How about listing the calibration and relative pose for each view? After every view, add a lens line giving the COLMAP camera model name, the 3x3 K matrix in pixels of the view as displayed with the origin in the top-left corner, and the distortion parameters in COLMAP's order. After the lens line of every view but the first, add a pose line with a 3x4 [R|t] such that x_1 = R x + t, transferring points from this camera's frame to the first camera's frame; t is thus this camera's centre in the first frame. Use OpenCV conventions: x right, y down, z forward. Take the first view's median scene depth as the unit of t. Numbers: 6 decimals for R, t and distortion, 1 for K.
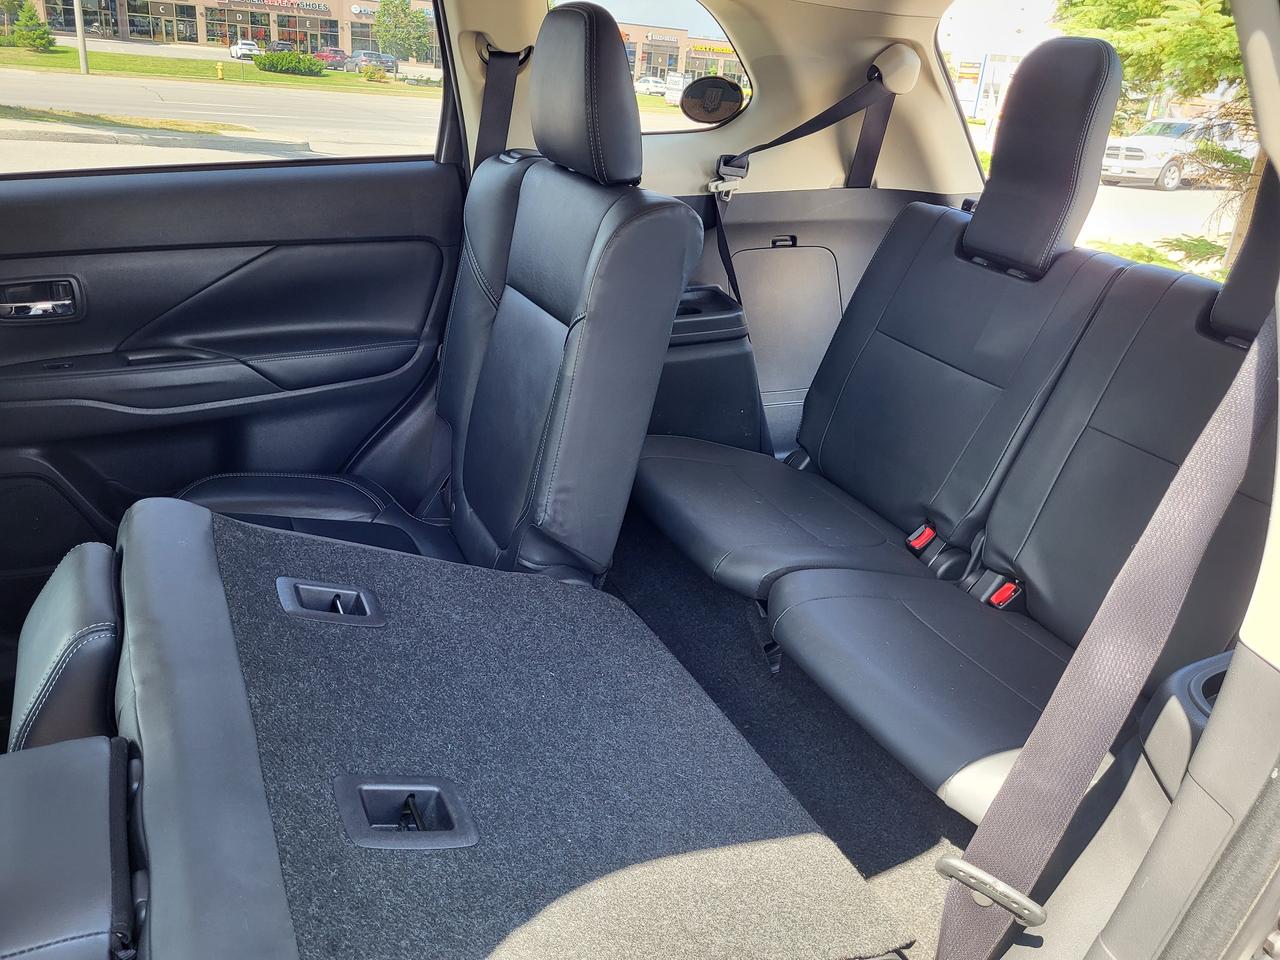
lens RADIAL K [[980.9, 0, 640.0], [0, 980.9, 480.0], [0, 0, 1]] dist [0.034106, -0.007185]
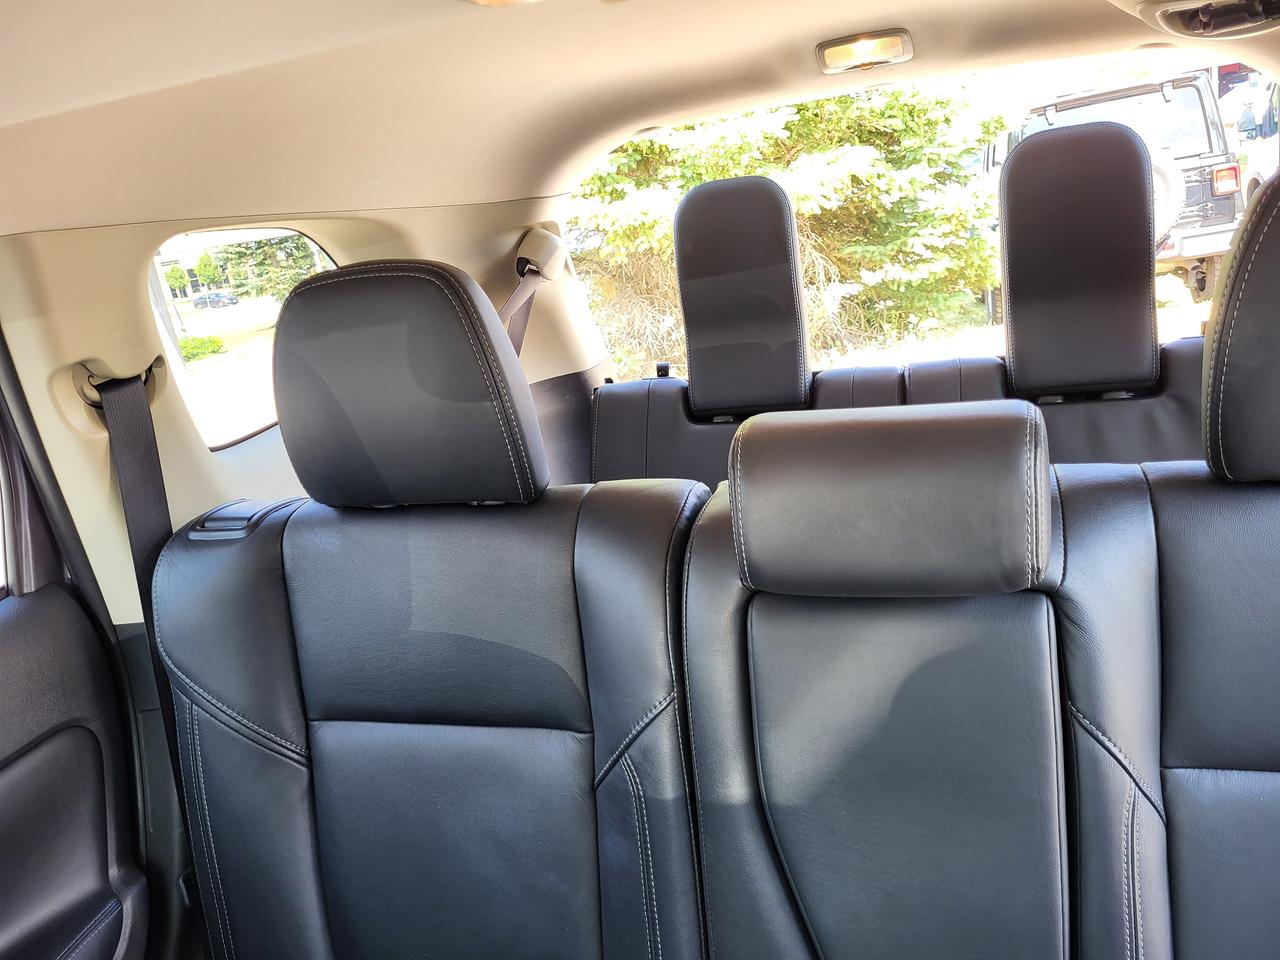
lens RADIAL K [[980.9, 0, 640.0], [0, 980.9, 480.0], [0, 0, 1]] dist [0.034106, -0.007185]
pose [[0.686098, -0.381220, 0.619629, -0.312030], [0.480204, 0.877121, 0.007924, -0.235066], [-0.546511, 0.292112, 0.784854, 0.382577]]
